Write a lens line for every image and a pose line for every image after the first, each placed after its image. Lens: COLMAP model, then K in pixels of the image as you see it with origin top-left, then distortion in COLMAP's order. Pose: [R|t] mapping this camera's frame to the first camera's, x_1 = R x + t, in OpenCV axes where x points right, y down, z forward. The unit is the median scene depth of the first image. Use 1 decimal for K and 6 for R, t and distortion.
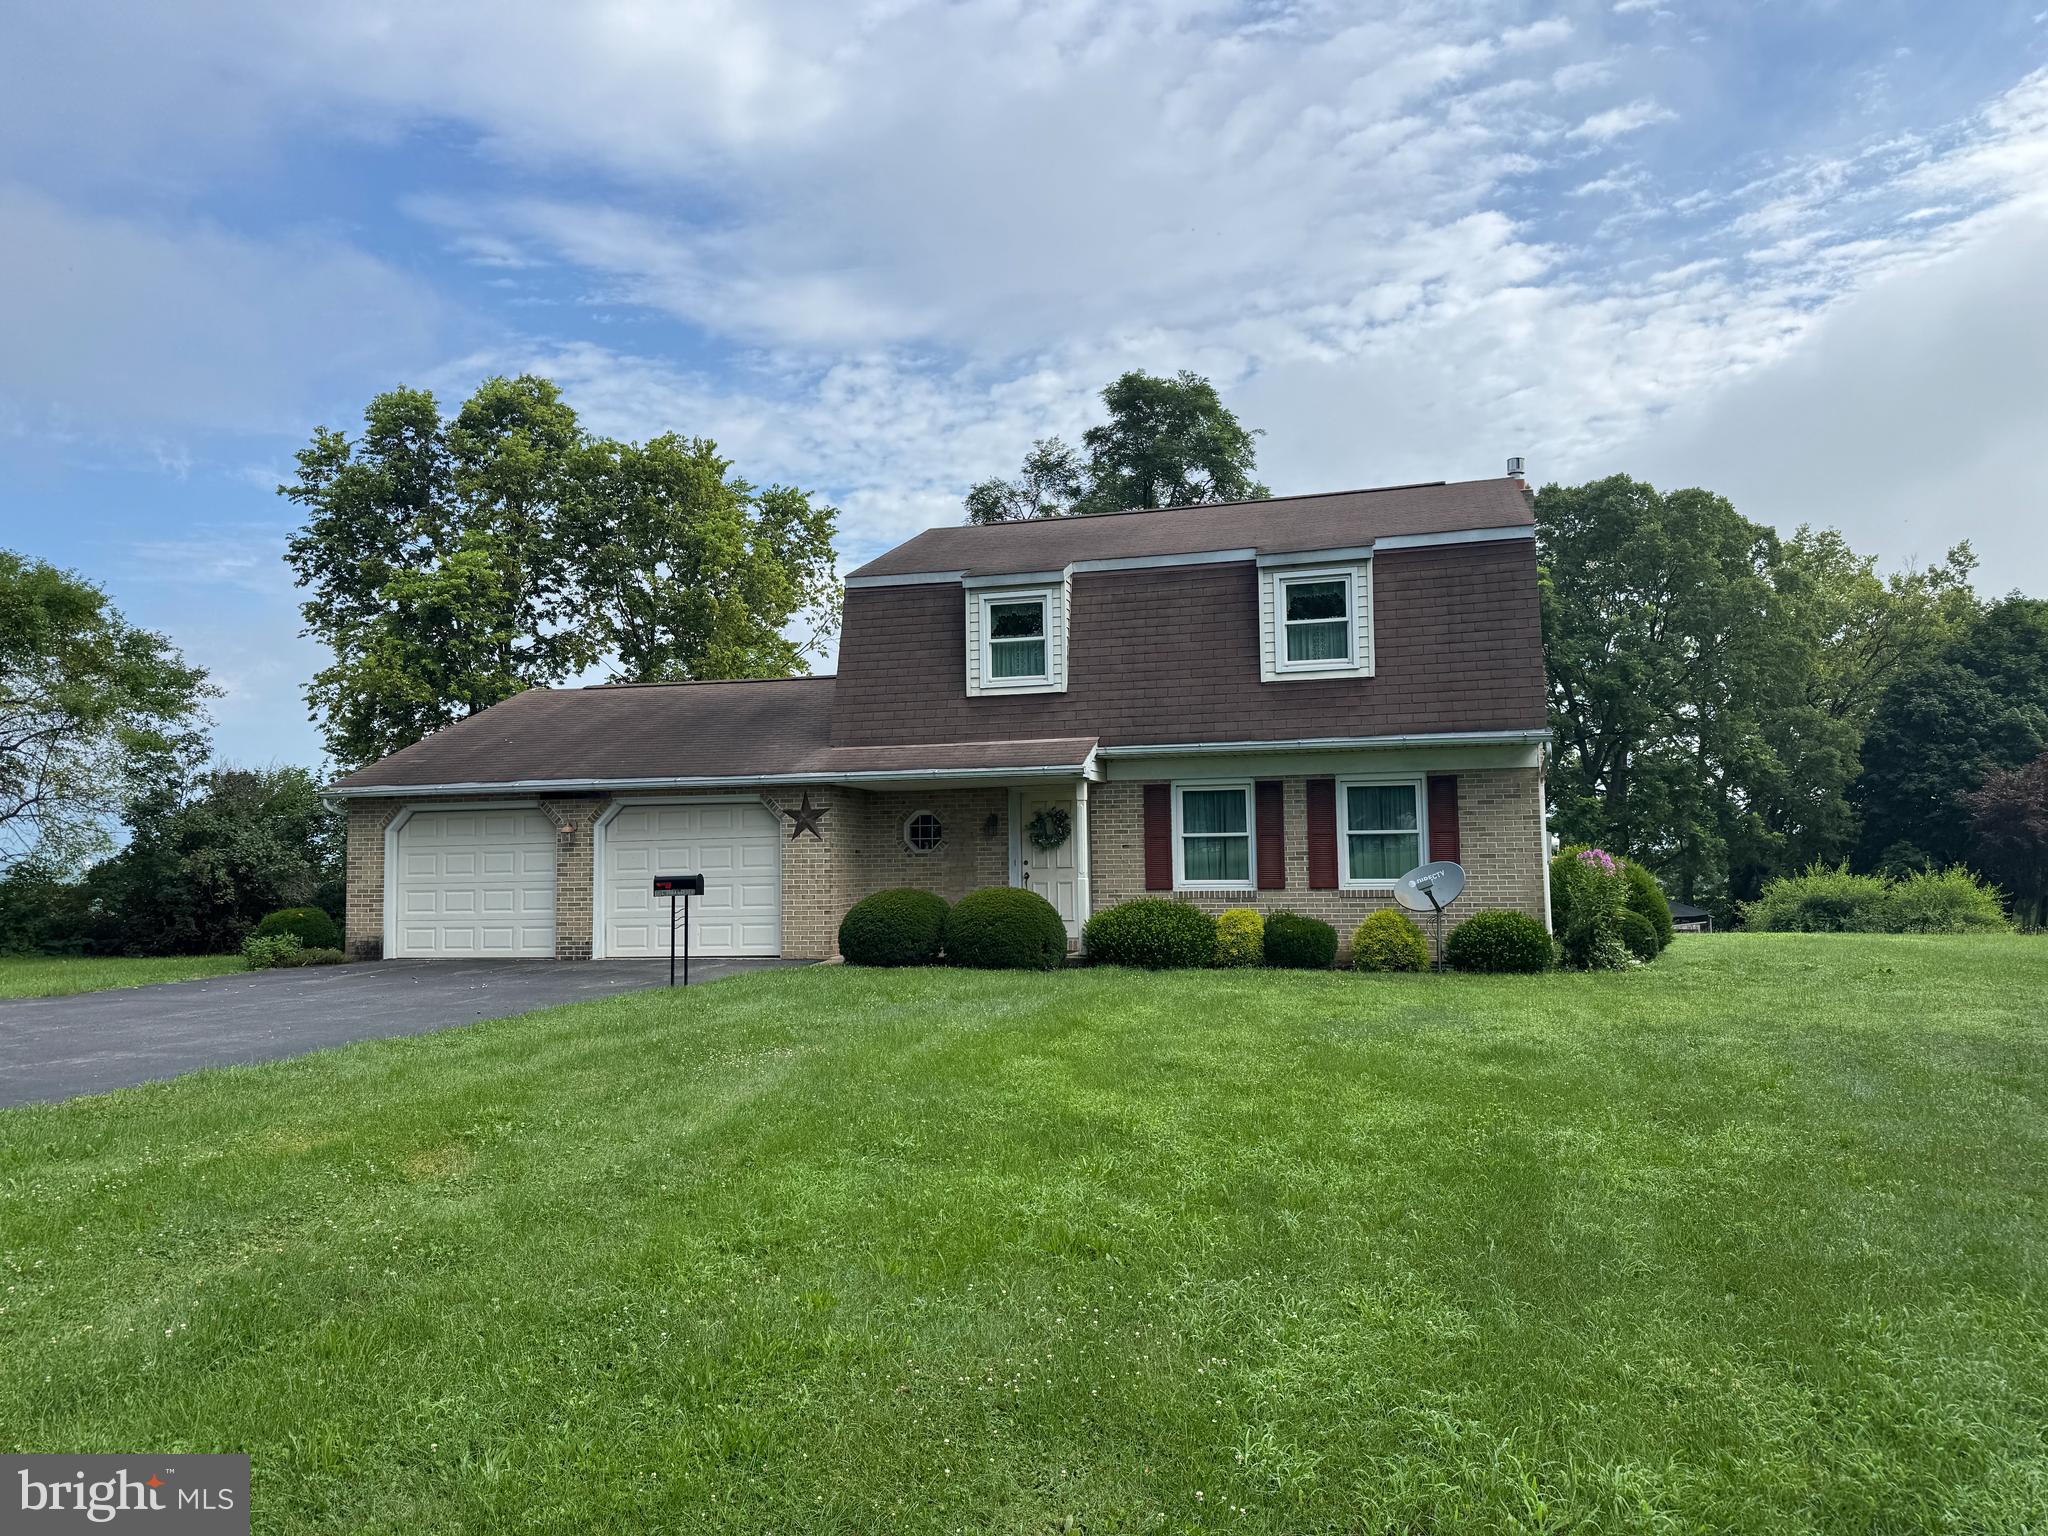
lens RADIAL K [[1429.2, 0, 1037.8], [0, 1429.2, 768.1], [0, 0, 1]] dist [0.054762, -0.047882]
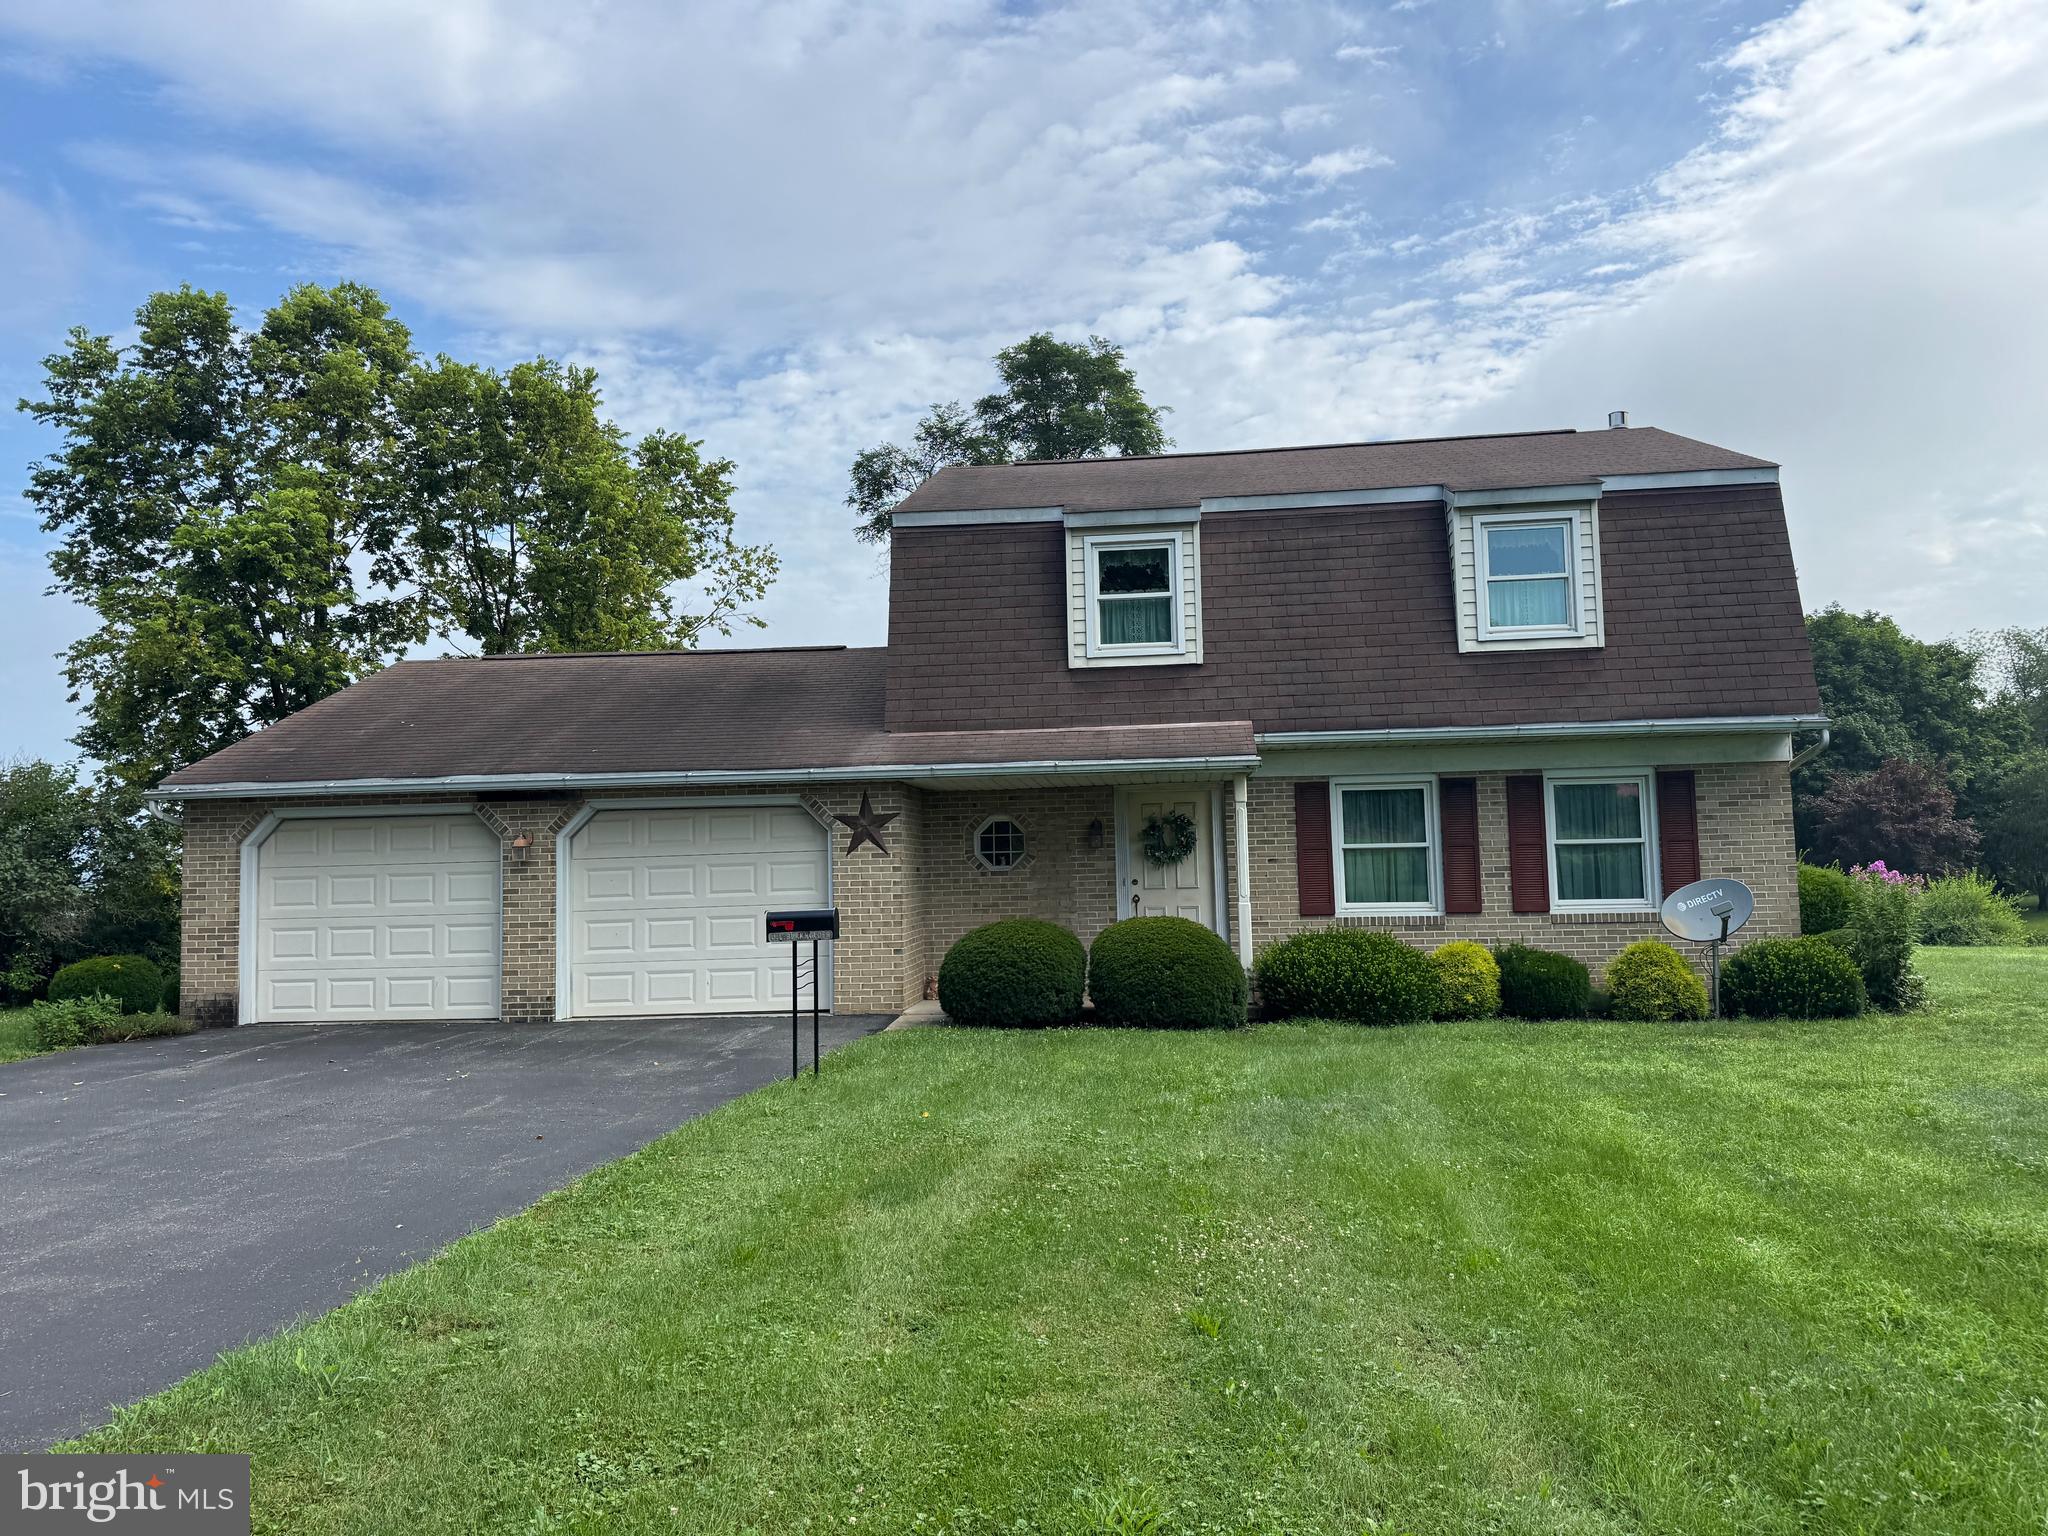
lens RADIAL K [[1435.6, 0, 1024.0], [0, 1435.6, 768.0], [0, 0, 1]] dist [0.052283, -0.069915]
pose [[0.985564, 0.003417, 0.169268, -0.124189], [-0.002403, 0.999978, -0.006197, 0.005332], [-0.169285, 0.005701, 0.985551, 0.144782]]
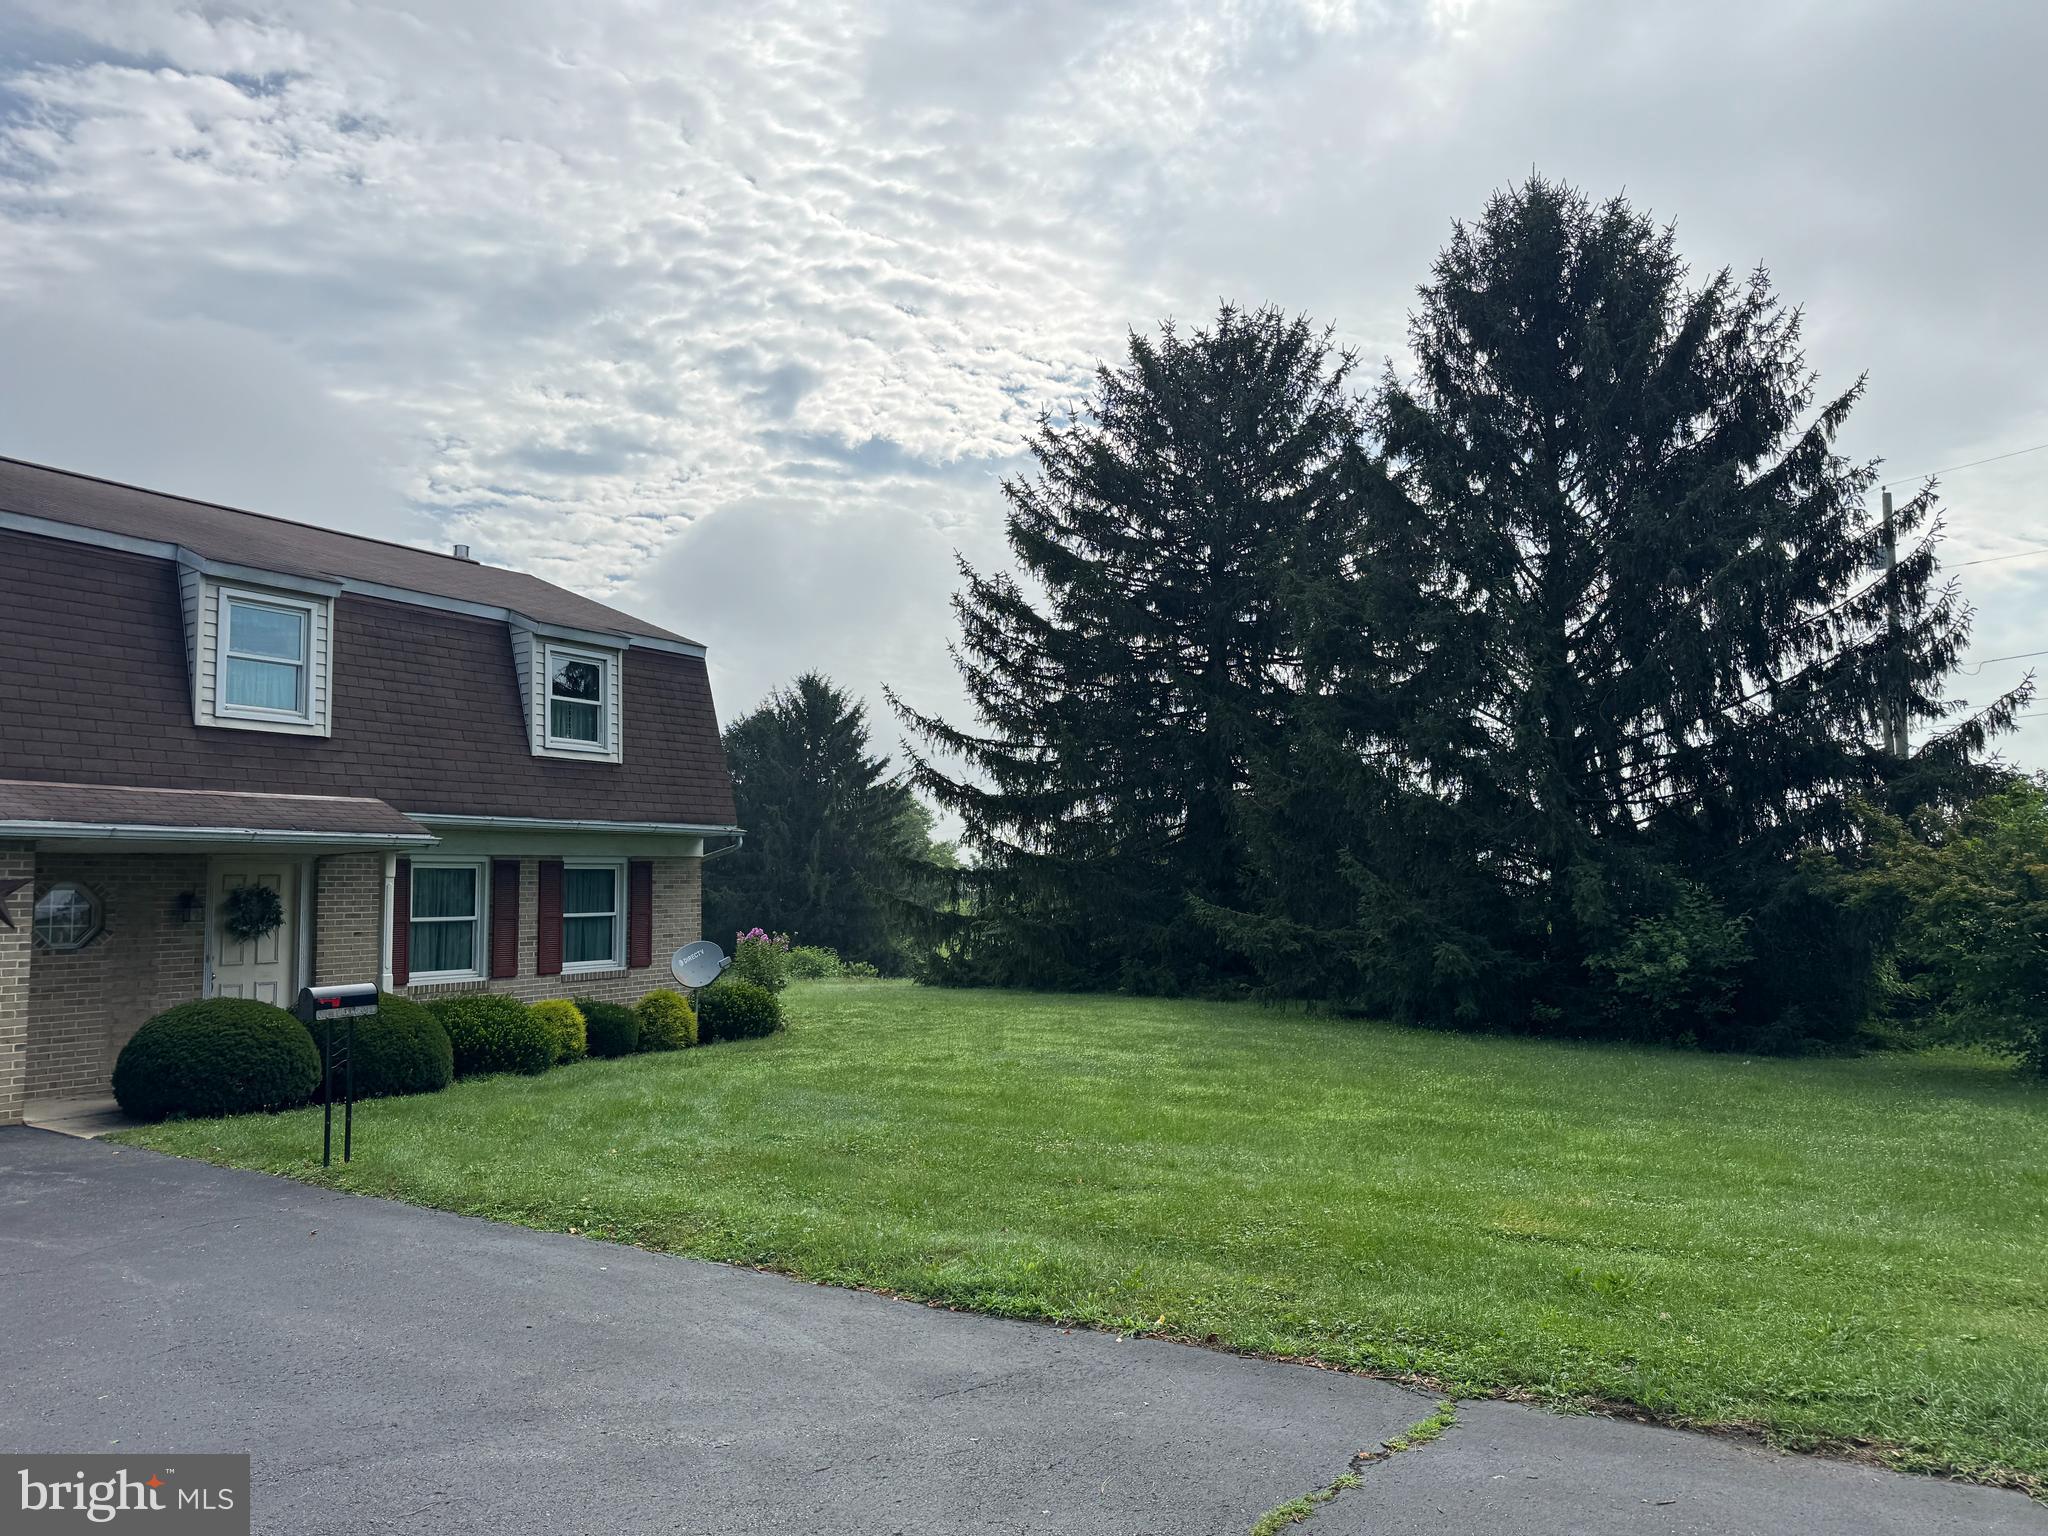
lens RADIAL K [[1400.8, 0, 1018.3], [0, 1400.8, 764.8], [0, 0, 1]] dist [0.102880, -0.155585]
pose [[0.271272, 0.099197, 0.957377, -0.371588], [-0.046017, 0.994874, -0.090043, 0.008692], [-0.961402, -0.019629, 0.274447, 0.249923]]
